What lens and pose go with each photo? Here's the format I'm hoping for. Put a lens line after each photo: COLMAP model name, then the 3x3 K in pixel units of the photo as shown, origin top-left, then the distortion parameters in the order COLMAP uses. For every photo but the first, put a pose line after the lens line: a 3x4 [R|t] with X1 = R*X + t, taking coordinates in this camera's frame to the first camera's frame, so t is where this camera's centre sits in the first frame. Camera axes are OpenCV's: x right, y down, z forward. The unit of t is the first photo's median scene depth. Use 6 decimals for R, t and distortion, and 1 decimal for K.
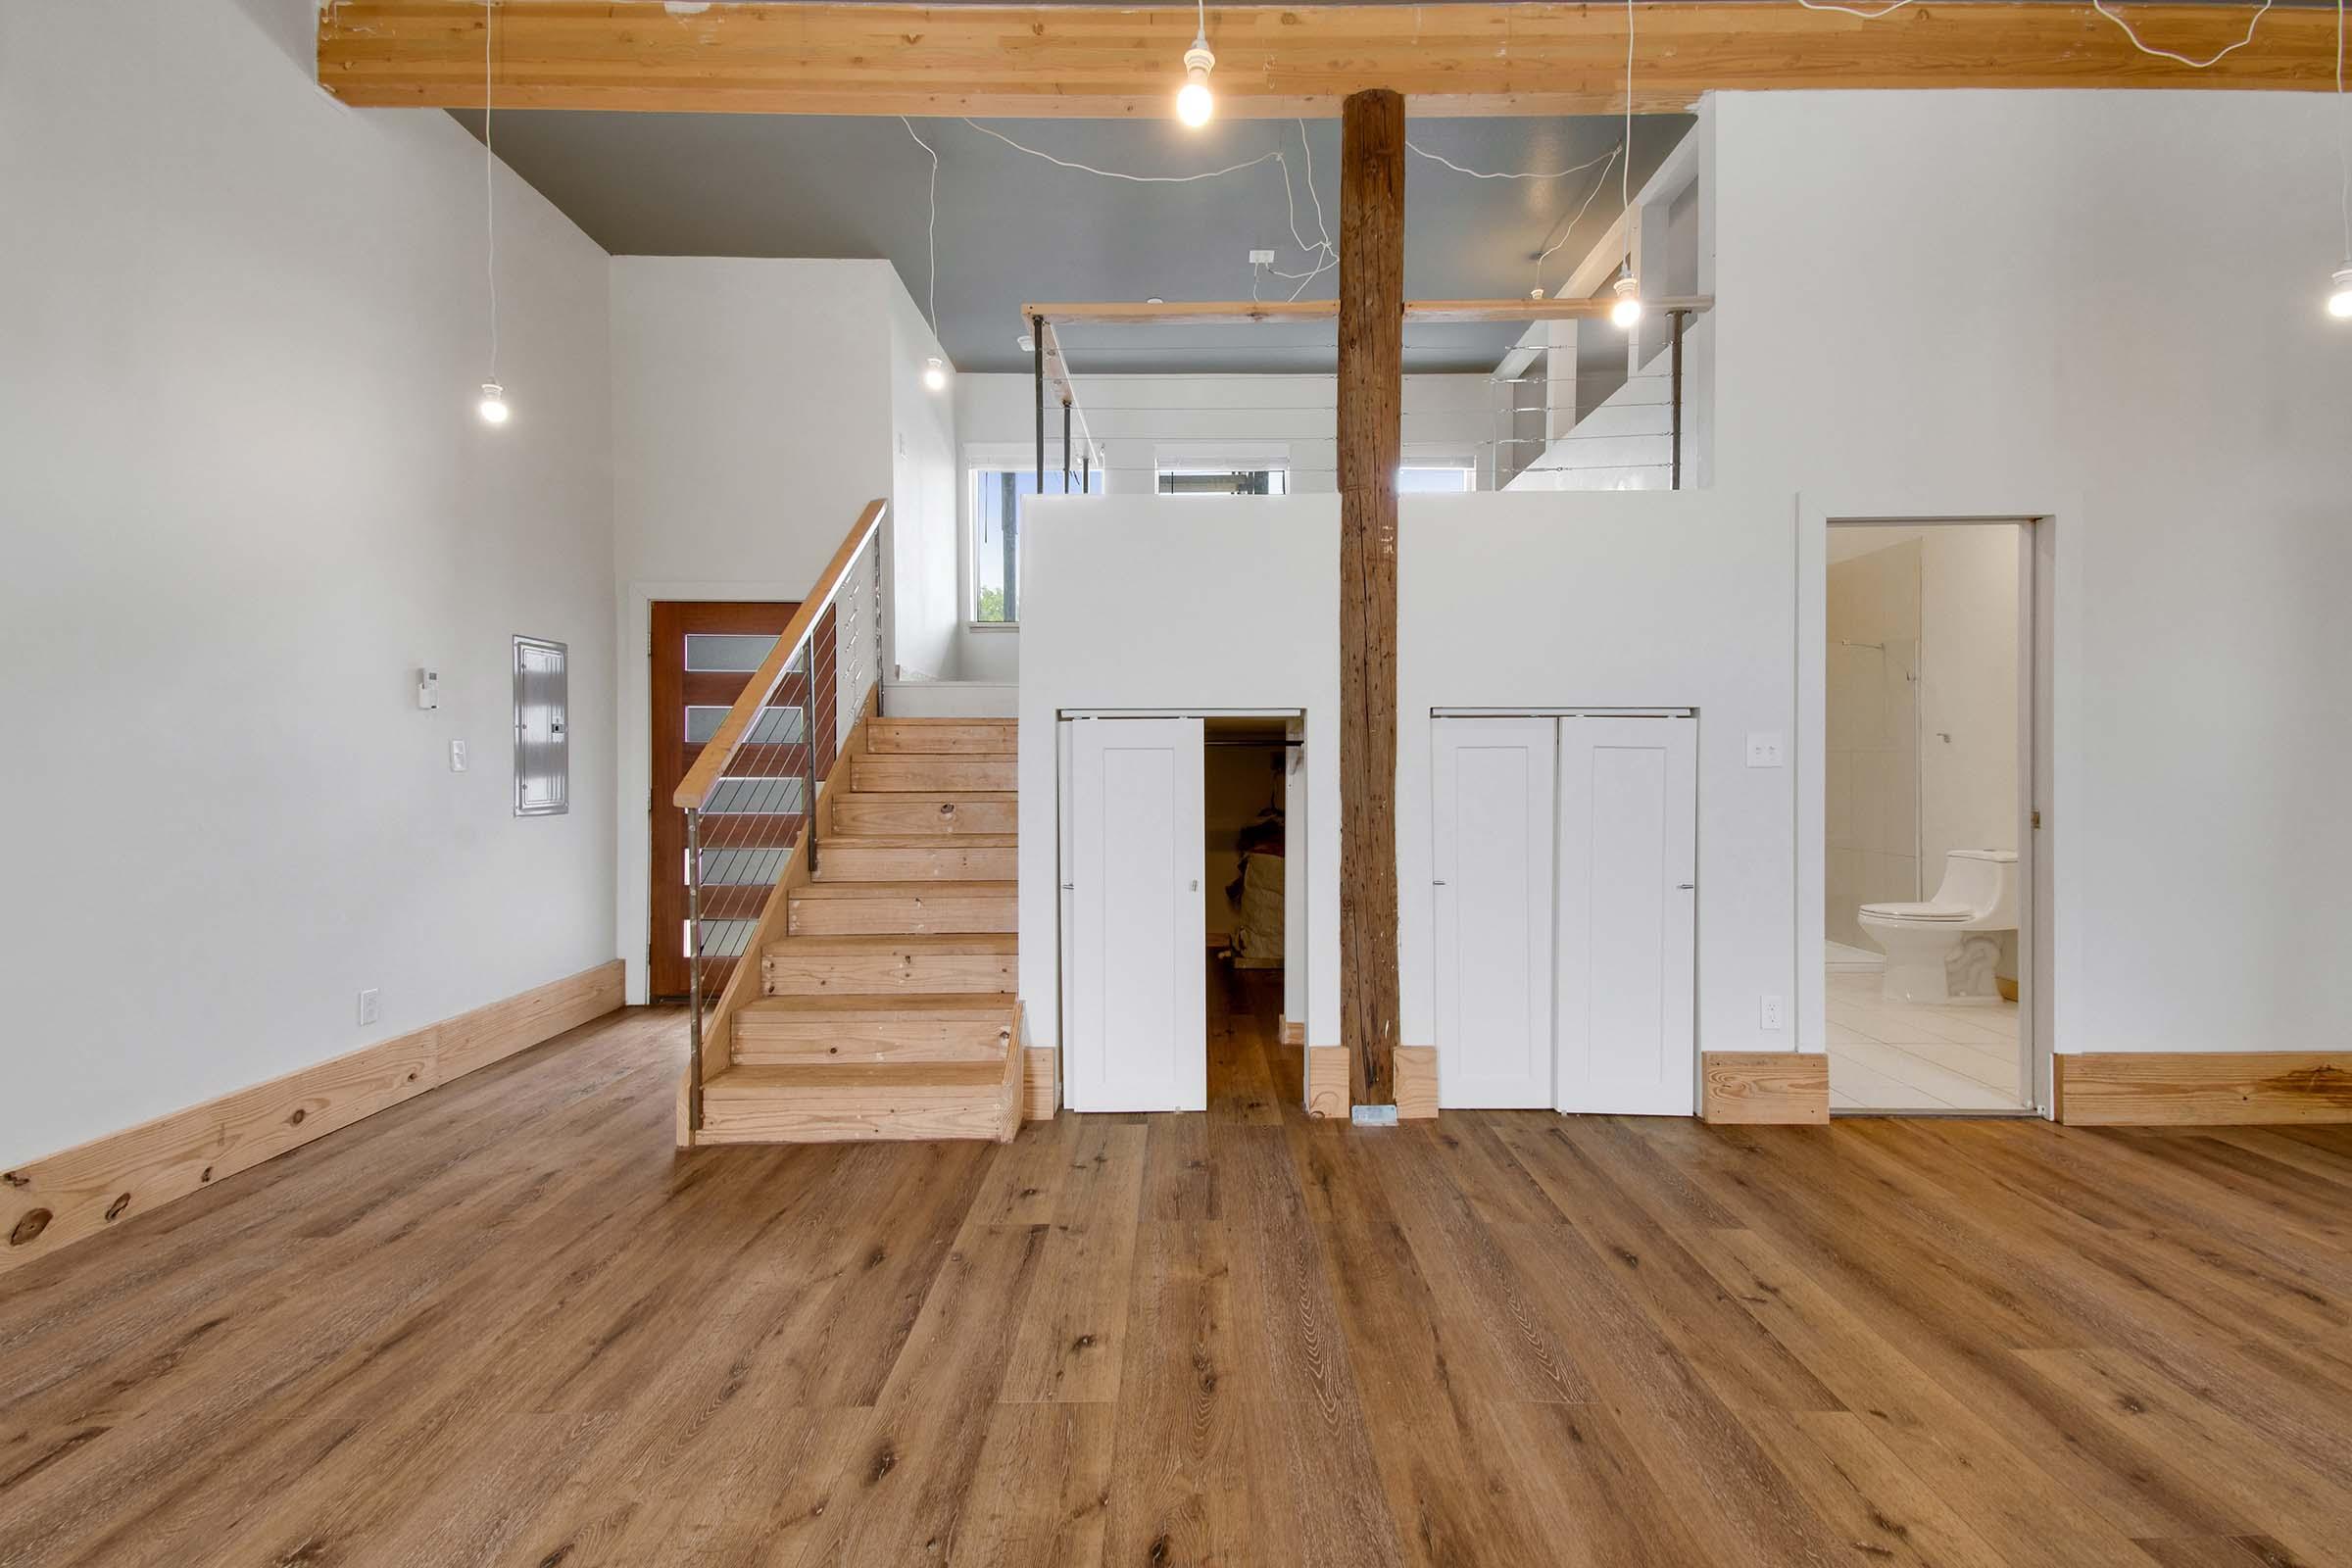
lens RADIAL K [[1072.6, 0, 1179.9], [0, 1072.6, 782.9], [0, 0, 1]] dist [0.050536, -0.021401]
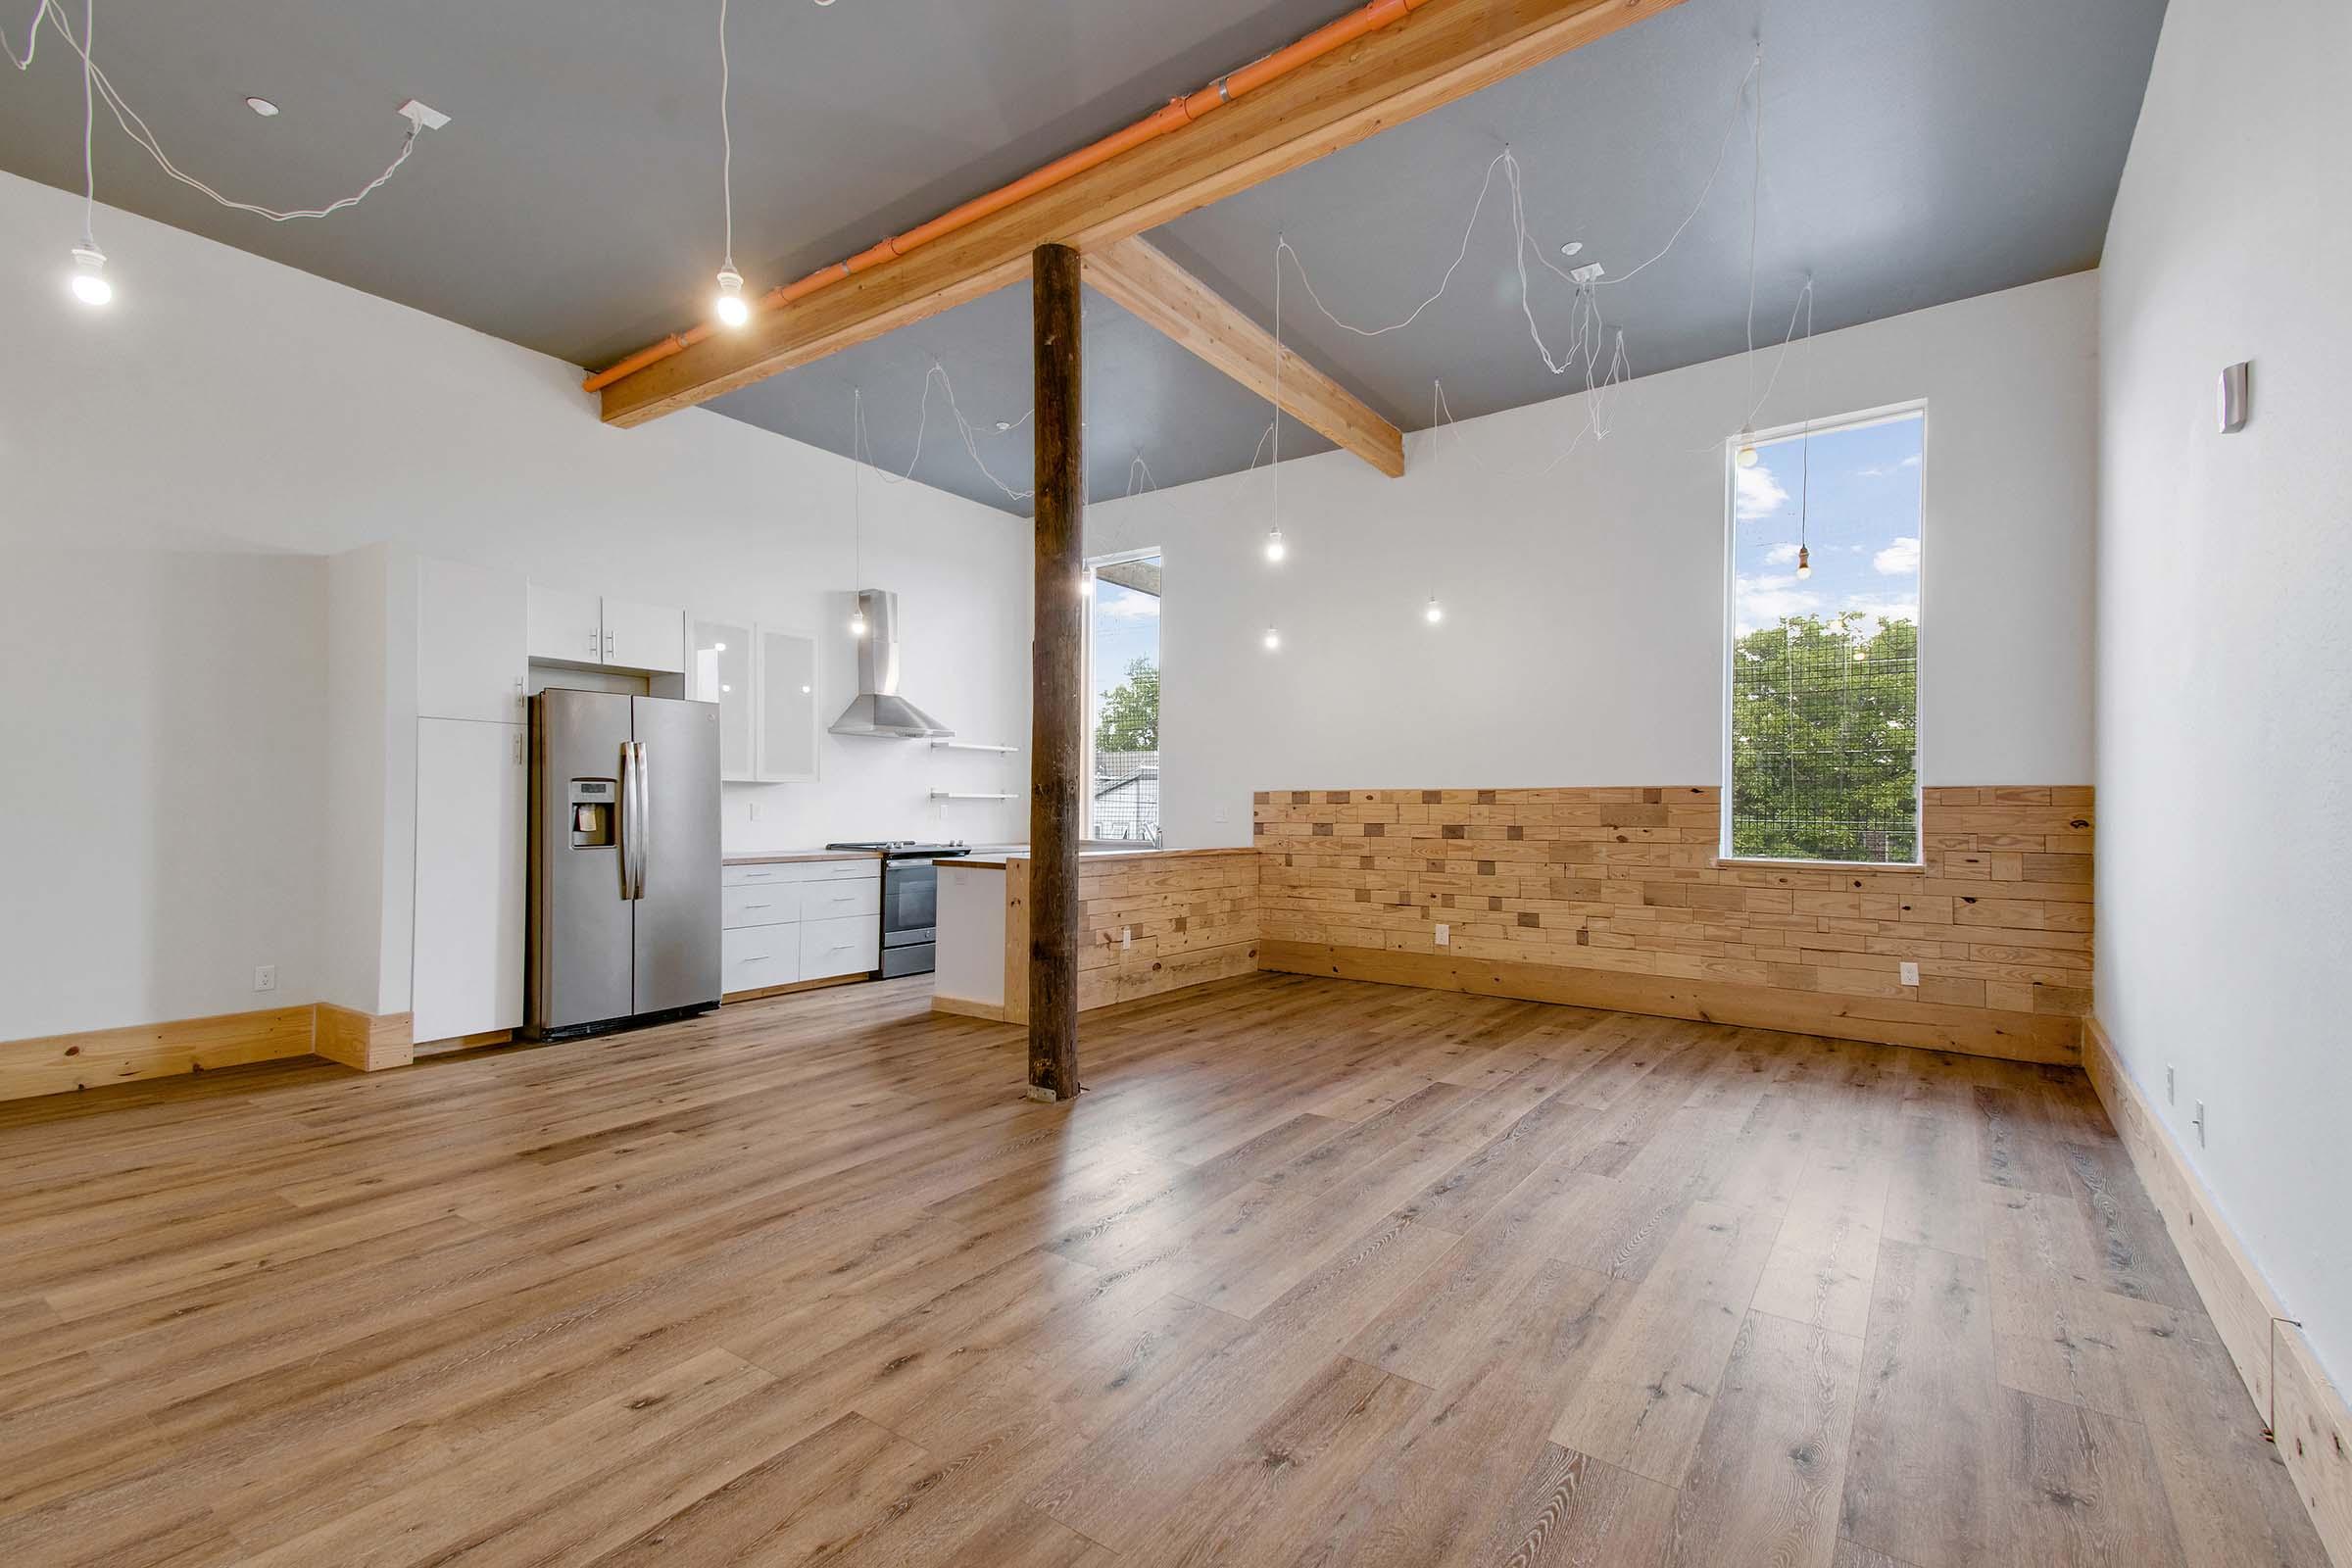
lens RADIAL K [[1072.6, 0, 1179.9], [0, 1072.6, 782.9], [0, 0, 1]] dist [0.050536, -0.021401]
pose [[-0.816508, 0.010154, 0.577245, -1.057223], [0.006447, 0.999943, -0.008471, -0.030205], [-0.577299, -0.003195, -0.816527, 1.531243]]
